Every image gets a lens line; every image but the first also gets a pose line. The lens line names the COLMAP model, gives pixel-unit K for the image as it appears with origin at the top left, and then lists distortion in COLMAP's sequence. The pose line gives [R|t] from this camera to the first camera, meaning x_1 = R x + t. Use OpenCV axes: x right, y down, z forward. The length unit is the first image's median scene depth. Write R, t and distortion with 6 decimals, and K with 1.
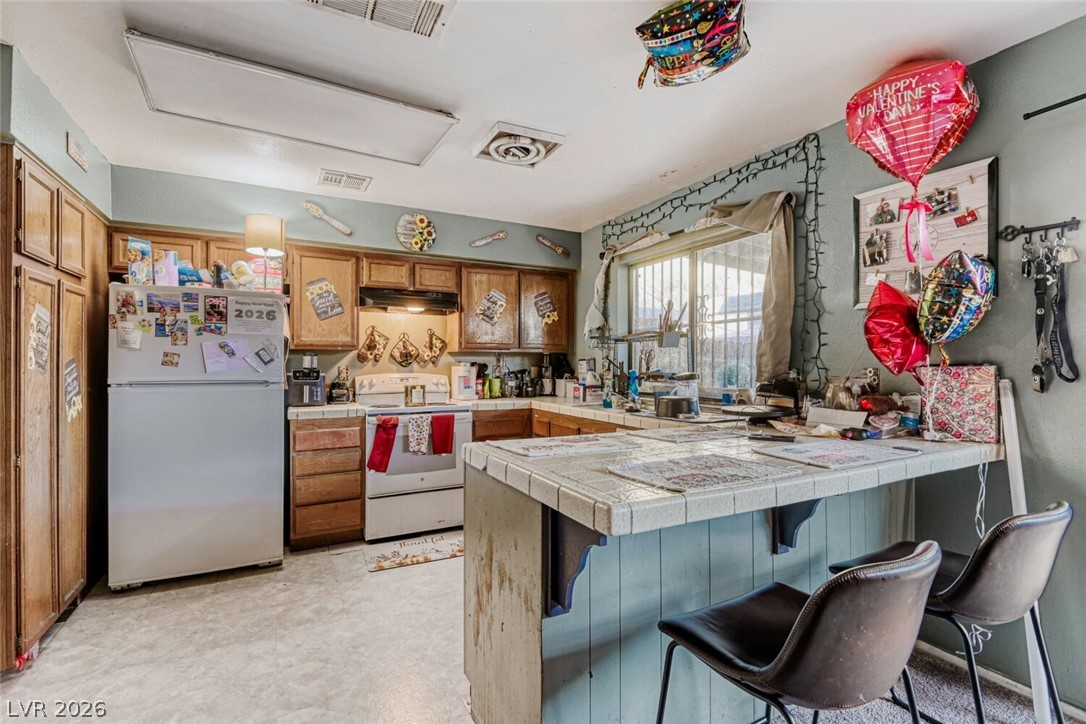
lens RADIAL K [[508.4, 0, 552.6], [0, 508.4, 363.6], [0, 0, 1]] dist [0.009804, -0.014737]
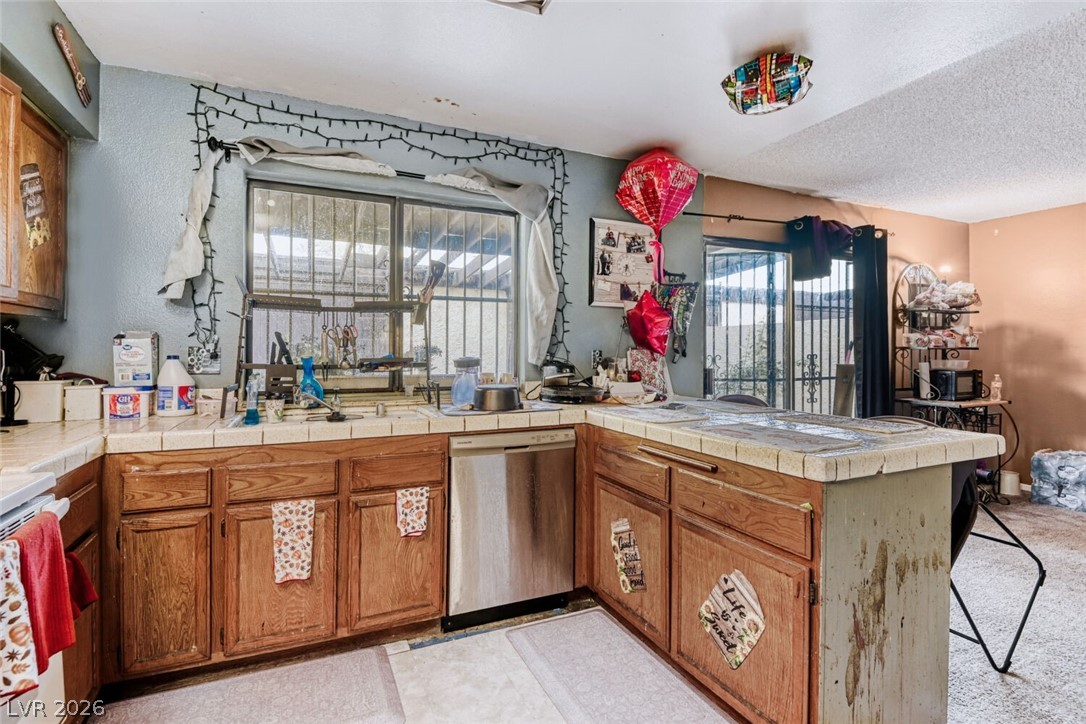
lens RADIAL K [[508.4, 0, 506.5], [0, 508.4, 358.1], [0, 0, 1]] dist [0.009804, -0.014737]
pose [[0.073438, -0.021068, 0.997077, -0.489268], [-0.003587, 0.999765, 0.021389, 0.001735], [-0.997293, -0.005147, 0.073345, 0.753749]]
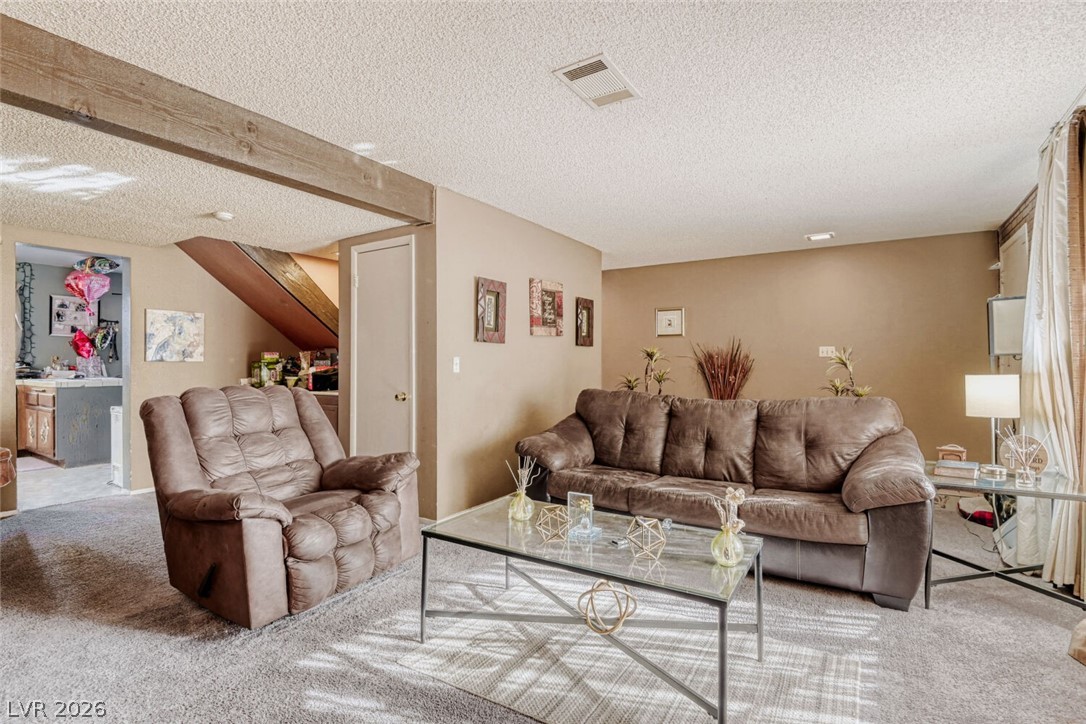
lens RADIAL K [[508.4, 0, 526.1], [0, 508.4, 366.6], [0, 0, 1]] dist [0.009804, -0.014737]
pose [[-0.503723, -0.009994, 0.863808, -2.125612], [-0.006714, 0.999948, 0.007653, 0.019011], [-0.863839, -0.001945, -0.503764, 0.093029]]
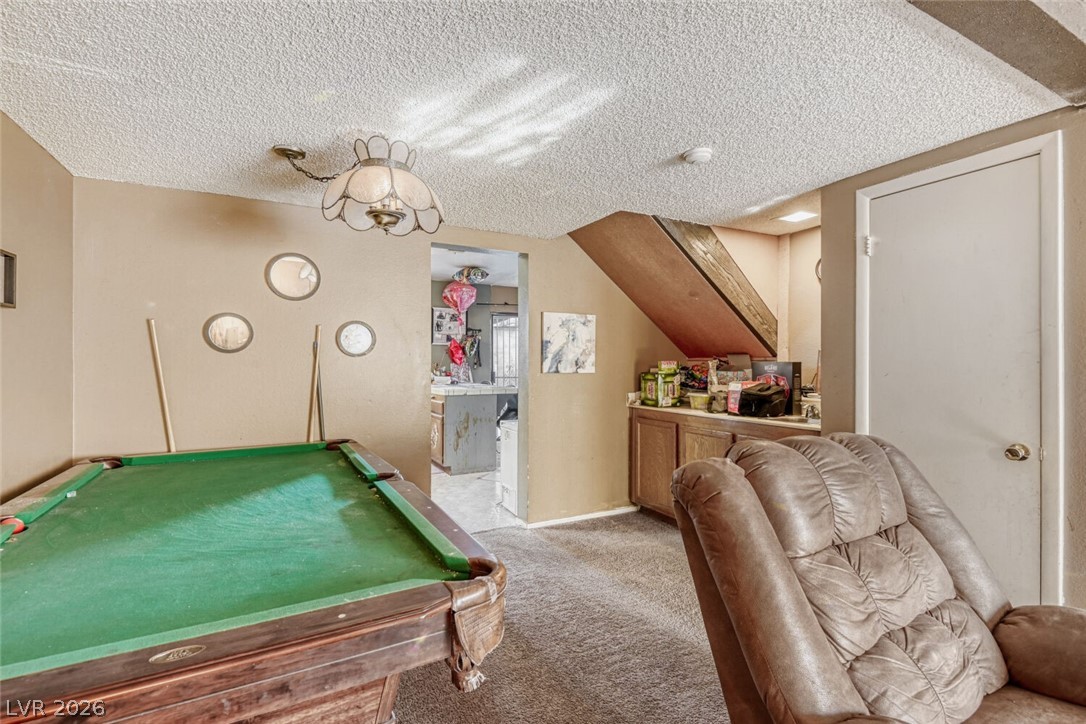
lens RADIAL K [[508.4, 0, 538.2], [0, 508.4, 362.2], [0, 0, 1]] dist [0.009804, -0.014737]
pose [[-0.019312, -0.000257, 0.999813, -1.686514], [-0.004969, 0.999988, 0.000161, 0.000294], [-0.999801, -0.004965, -0.019313, 0.279991]]
